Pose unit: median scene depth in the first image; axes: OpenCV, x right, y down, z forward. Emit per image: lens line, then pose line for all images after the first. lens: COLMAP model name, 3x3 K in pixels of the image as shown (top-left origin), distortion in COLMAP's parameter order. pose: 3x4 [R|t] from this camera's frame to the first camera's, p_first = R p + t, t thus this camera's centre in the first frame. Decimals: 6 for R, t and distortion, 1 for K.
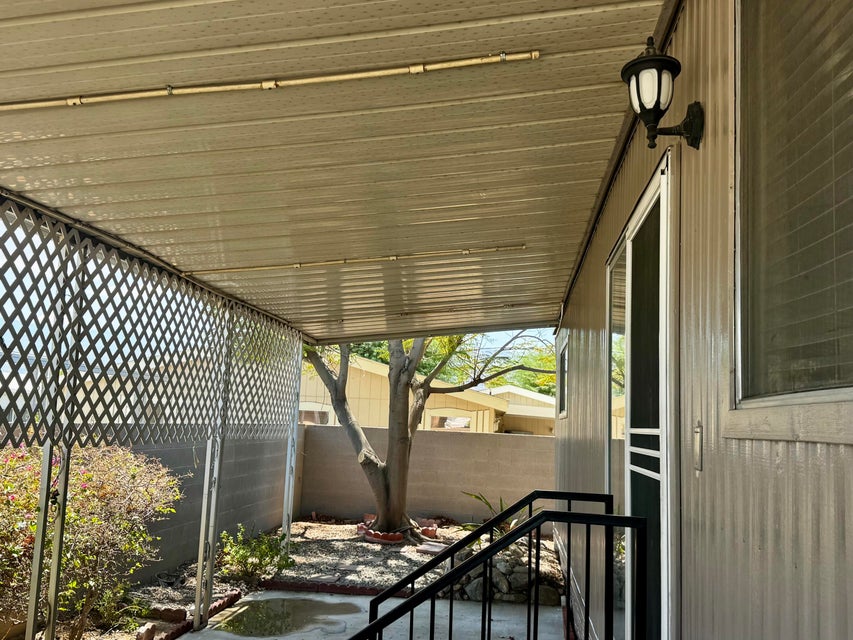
lens RADIAL K [[825.6, 0, 426.5], [0, 825.6, 320.0], [0, 0, 1]] dist [0.187159, -0.398966]
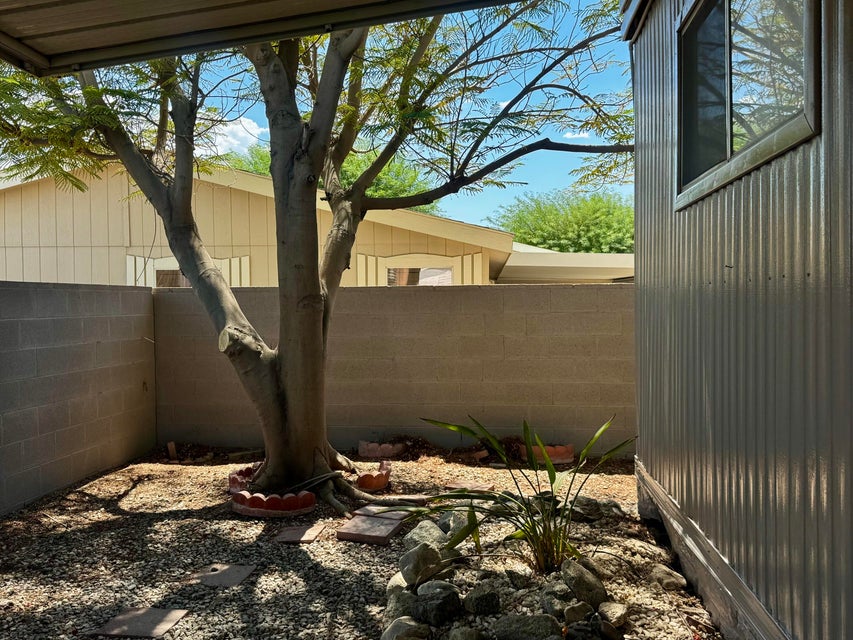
lens RADIAL K [[825.6, 0, 426.5], [0, 825.6, 320.0], [0, 0, 1]] dist [0.187159, -0.398966]
pose [[0.998419, -0.055029, 0.011423, 0.033712], [0.052837, 0.988321, 0.142935, 0.089866], [-0.019155, -0.142106, 0.989666, 0.516213]]
